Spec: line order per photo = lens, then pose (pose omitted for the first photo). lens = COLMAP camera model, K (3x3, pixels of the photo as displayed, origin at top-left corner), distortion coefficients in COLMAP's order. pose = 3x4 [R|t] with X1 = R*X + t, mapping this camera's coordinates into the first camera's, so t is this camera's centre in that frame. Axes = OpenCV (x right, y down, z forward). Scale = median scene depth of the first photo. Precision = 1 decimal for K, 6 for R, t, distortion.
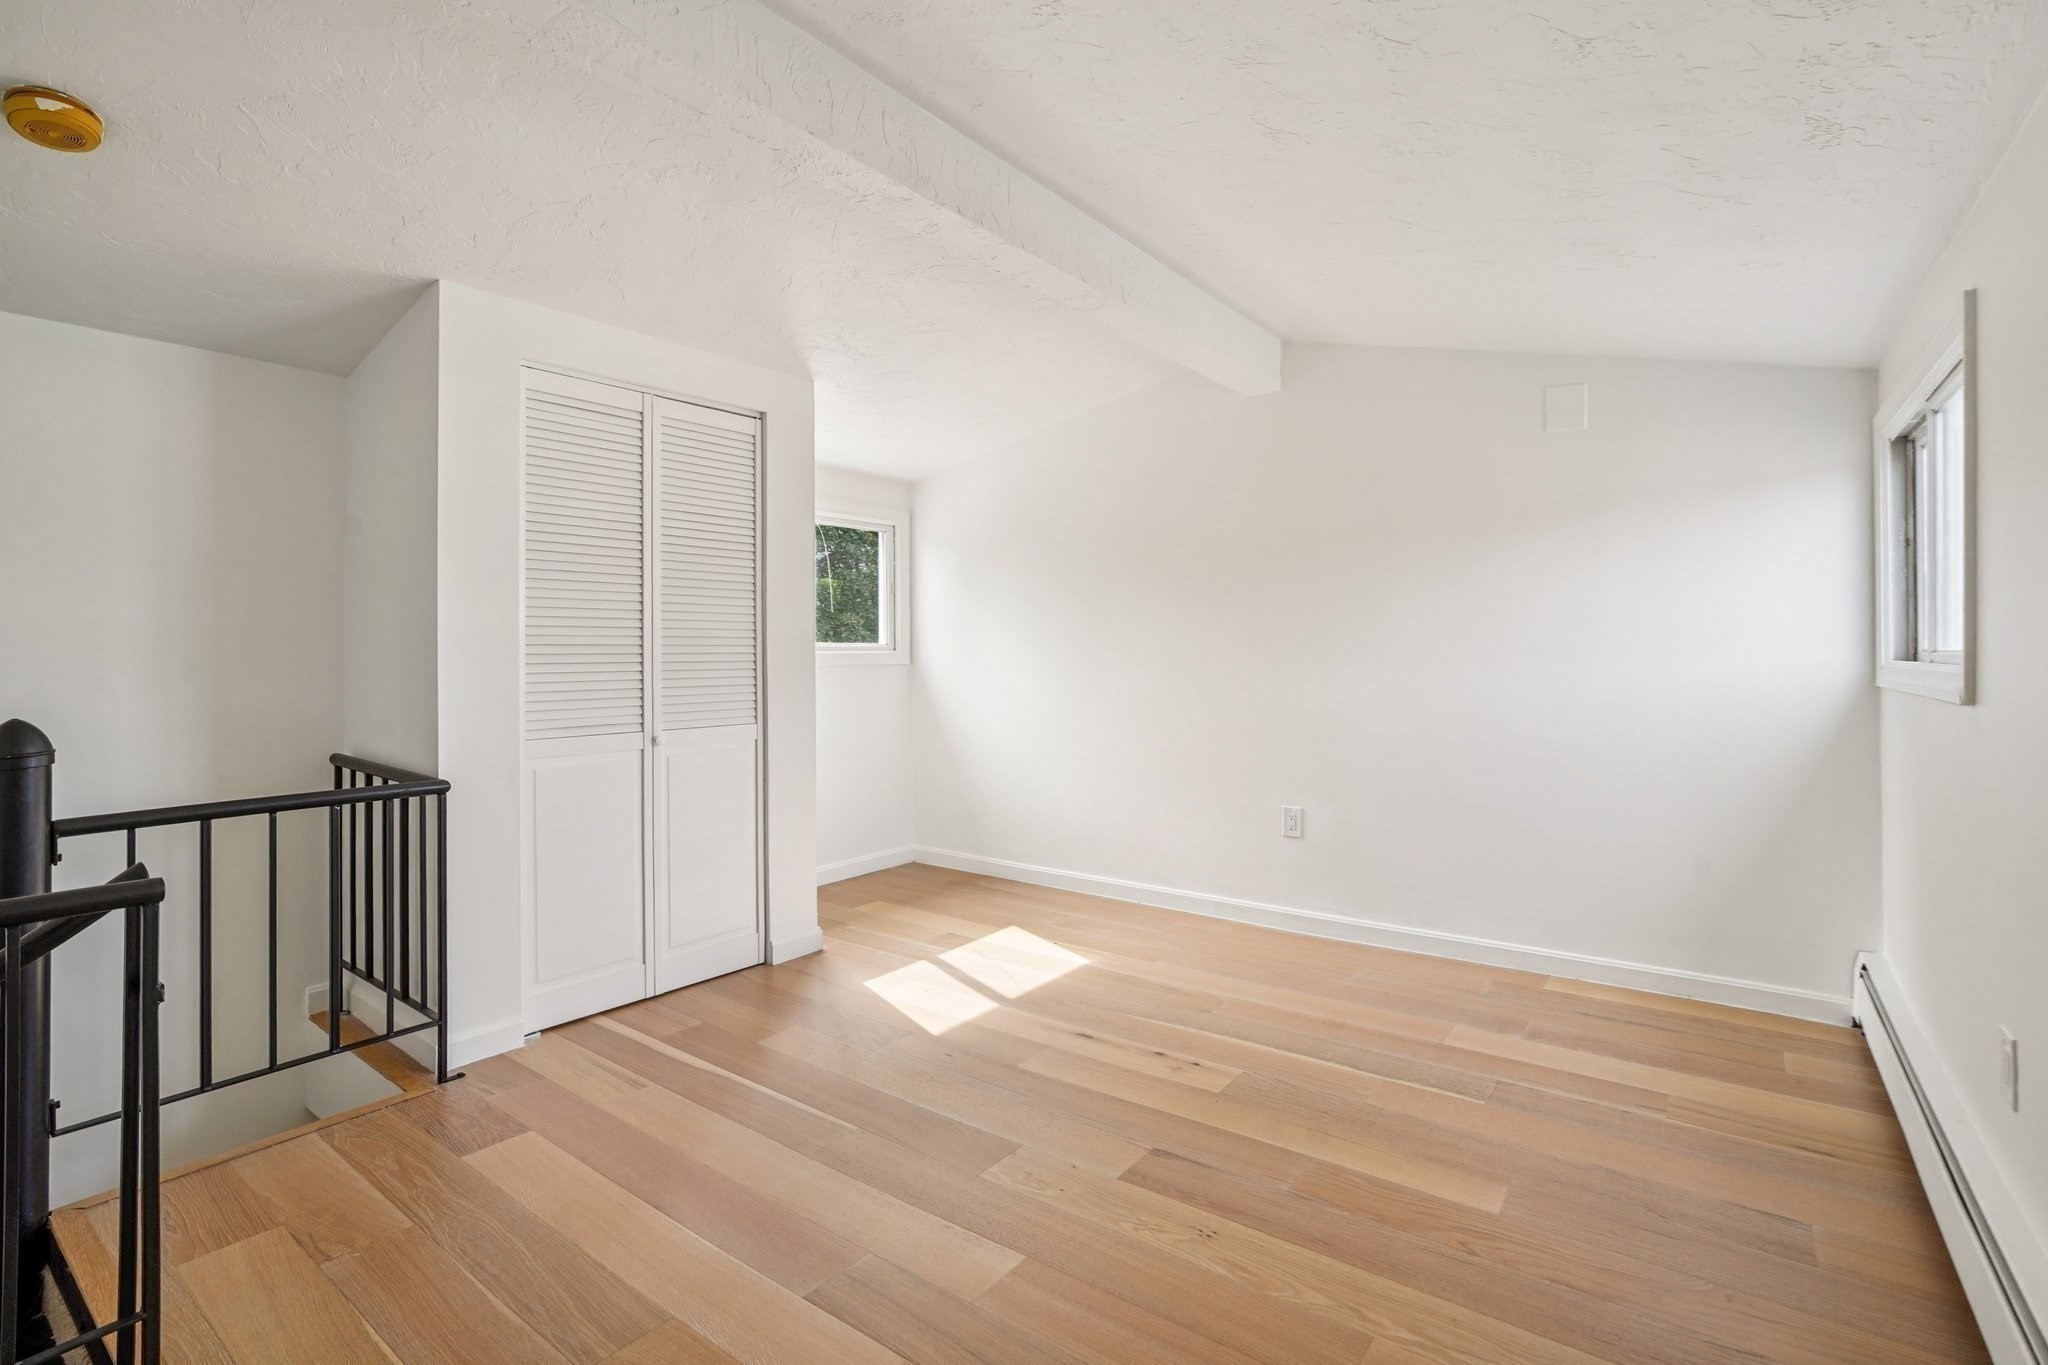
lens RADIAL K [[960.7, 0, 1024.8], [0, 960.7, 636.7], [0, 0, 1]] dist [-0.073178, 0.023216]
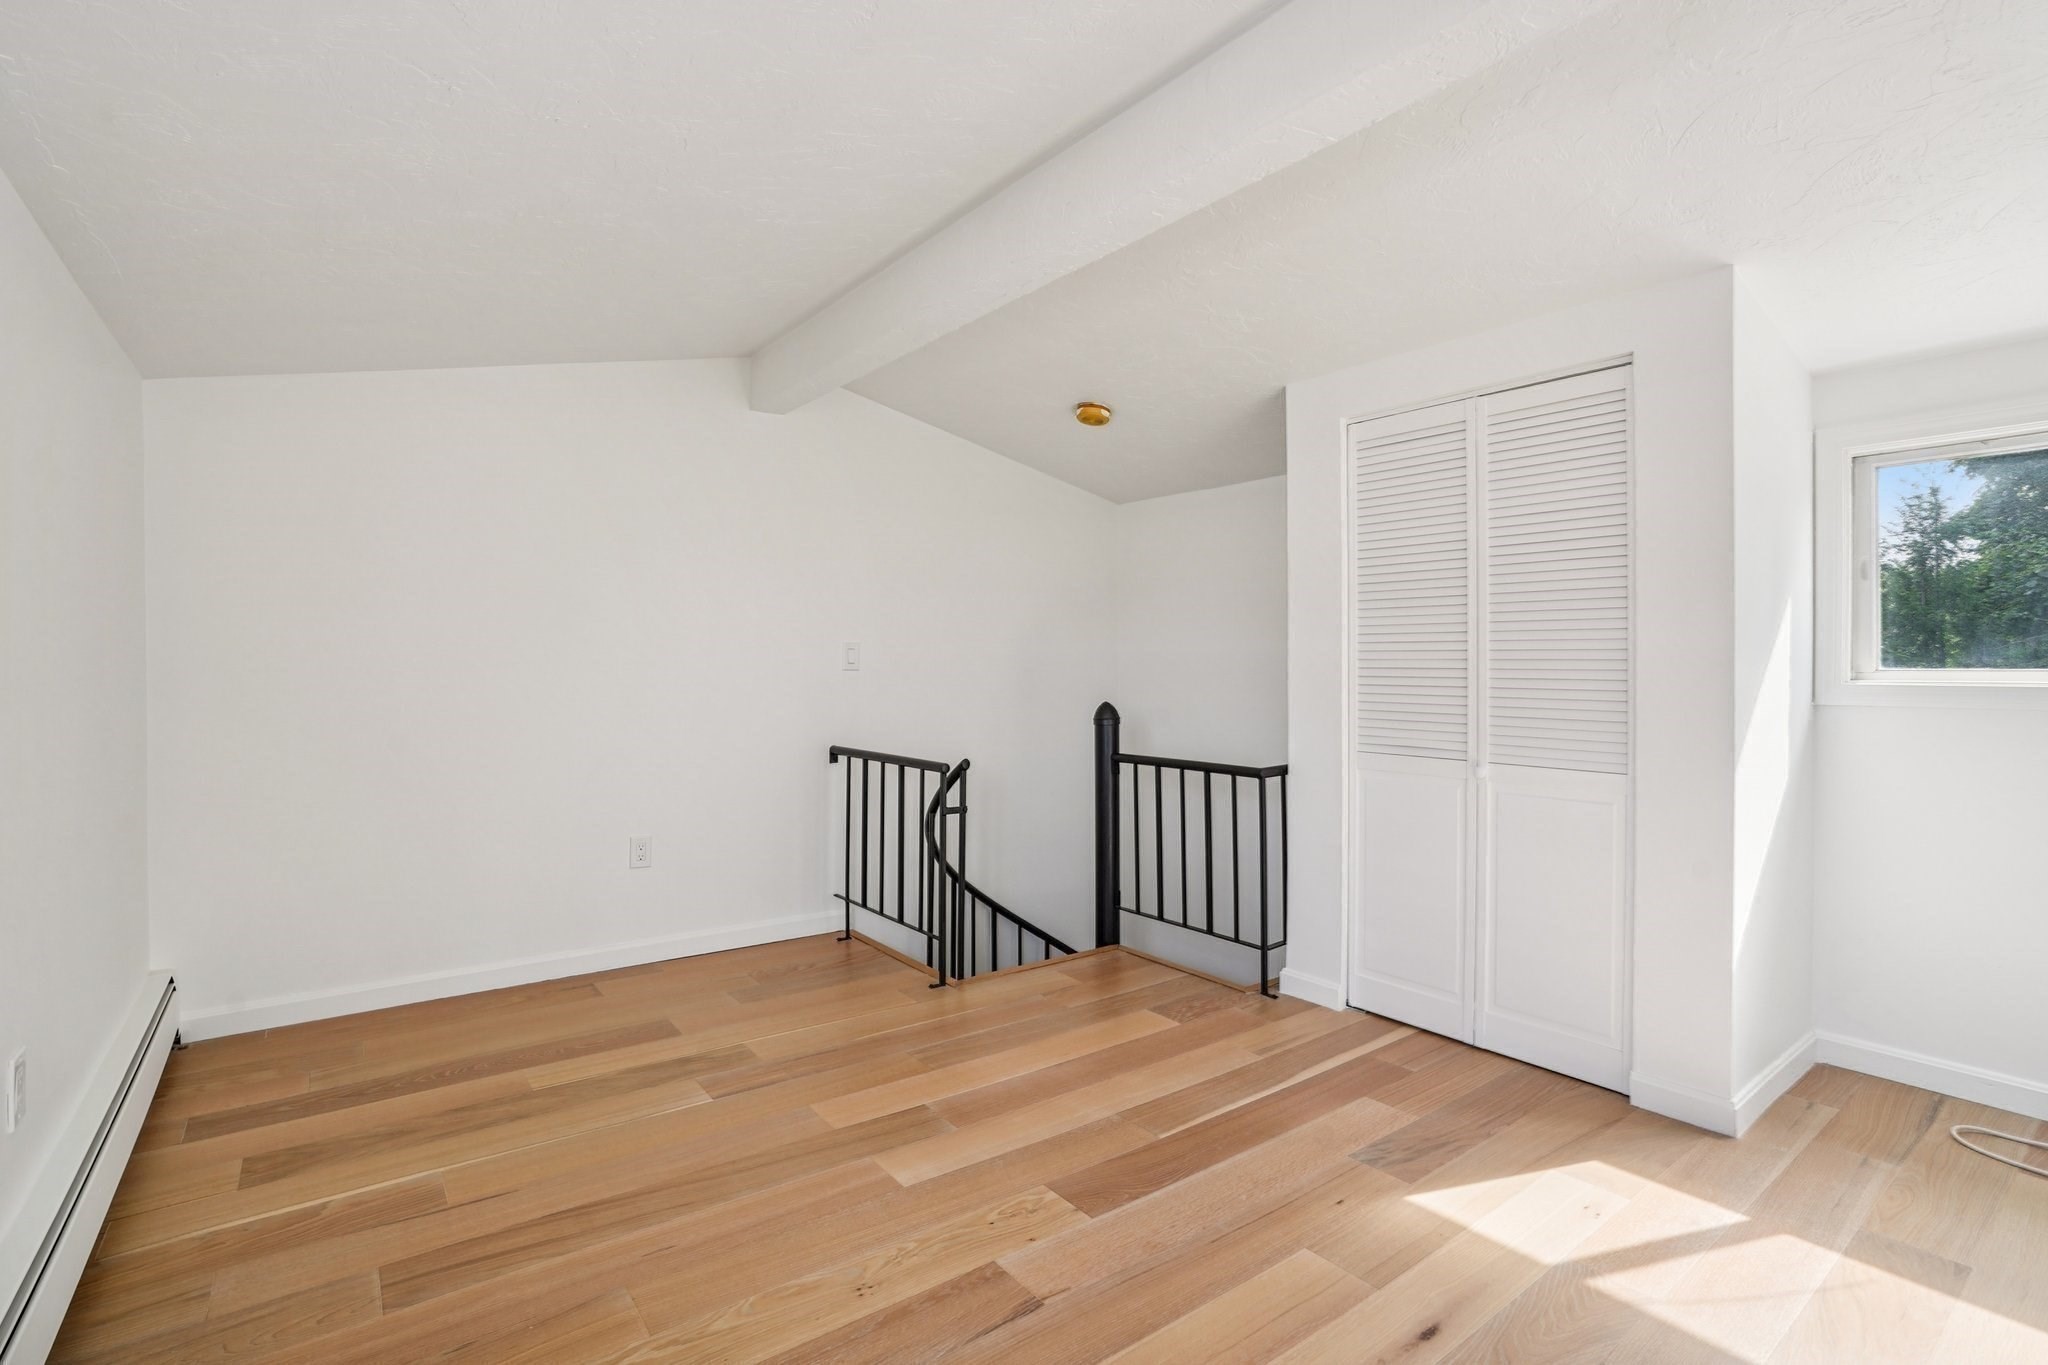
lens RADIAL K [[957.8, 0, 1021.4], [0, 957.8, 667.5], [0, 0, 1]] dist [-0.069296, 0.023032]
pose [[-0.275726, 0.003349, -0.961230, 0.709026], [0.005047, 0.999985, 0.002036, 0.004834], [0.961223, -0.004289, -0.275739, 0.951529]]
